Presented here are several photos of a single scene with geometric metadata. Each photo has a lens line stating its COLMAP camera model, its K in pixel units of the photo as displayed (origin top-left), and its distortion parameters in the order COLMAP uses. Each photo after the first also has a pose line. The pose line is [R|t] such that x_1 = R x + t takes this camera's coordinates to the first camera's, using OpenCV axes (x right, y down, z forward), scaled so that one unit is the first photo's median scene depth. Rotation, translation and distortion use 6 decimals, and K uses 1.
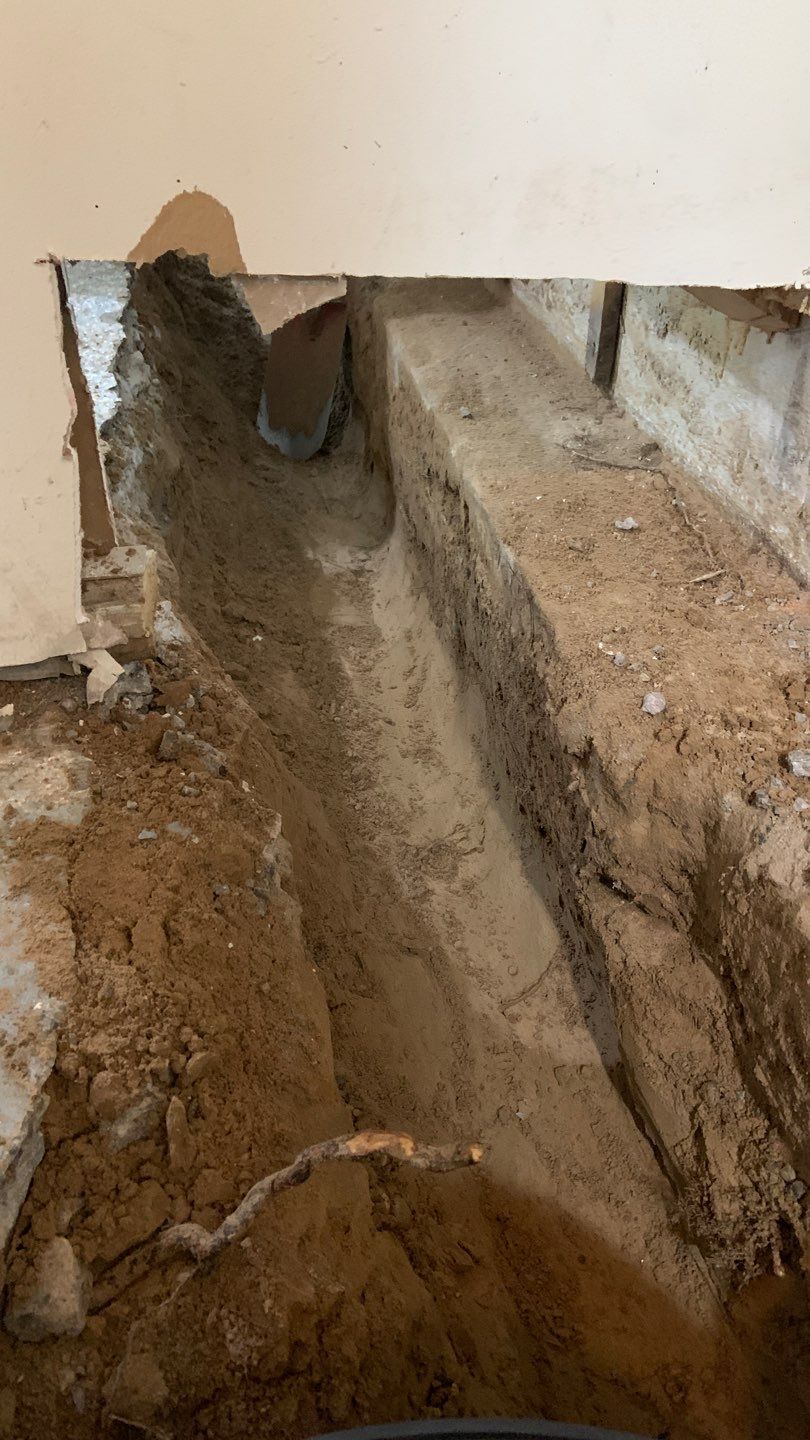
lens RADIAL K [[1021.1, 0, 424.5], [0, 1021.1, 718.4], [0, 0, 1]] dist [0.115290, -0.127514]
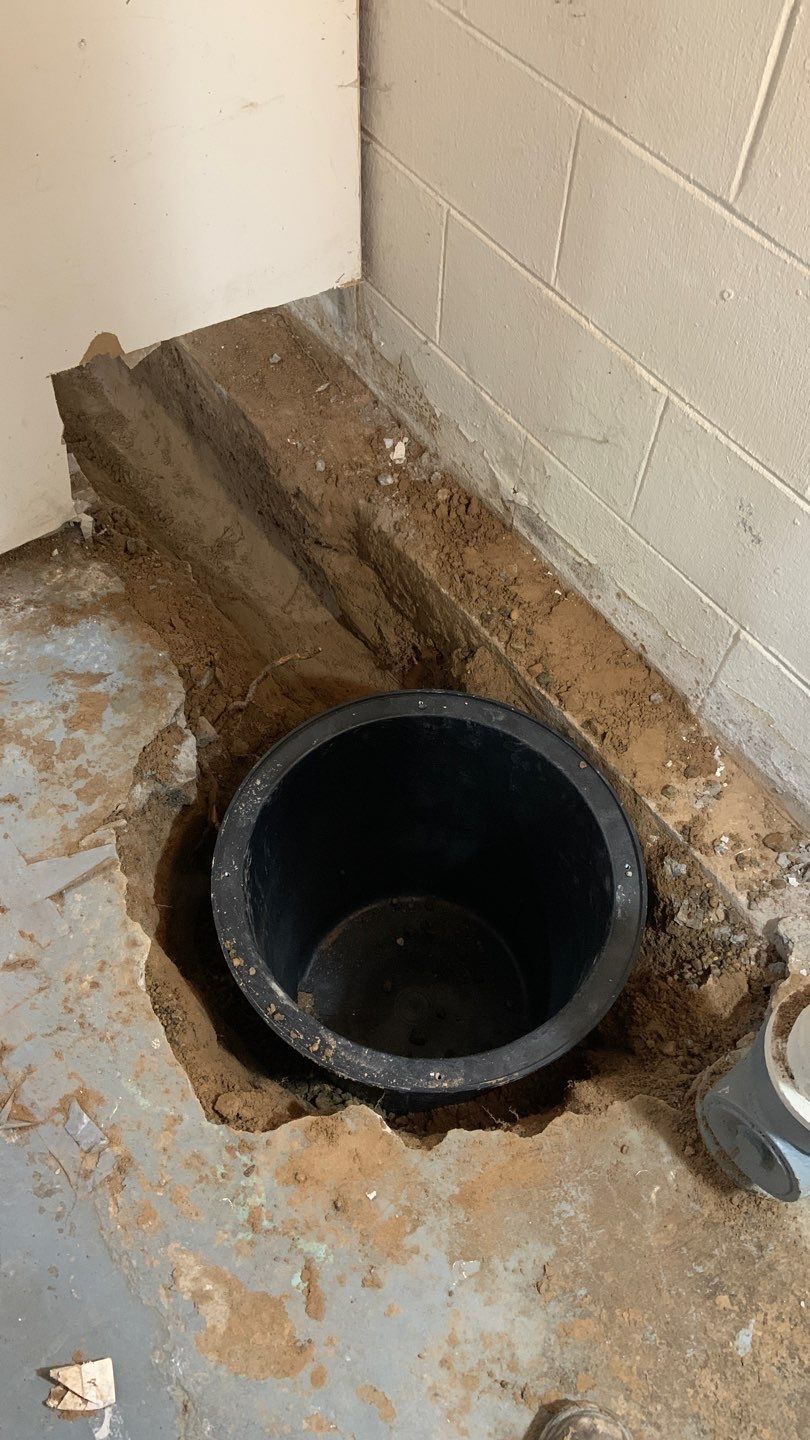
lens RADIAL K [[1064.9, 0, 405.0], [0, 1064.9, 720.0], [0, 0, 1]] dist [0.123743, -0.160921]
pose [[0.907961, -0.338326, 0.247272, -0.382972], [0.219823, 0.886897, 0.406314, -0.432947], [-0.356771, -0.314561, 0.879640, -1.331539]]
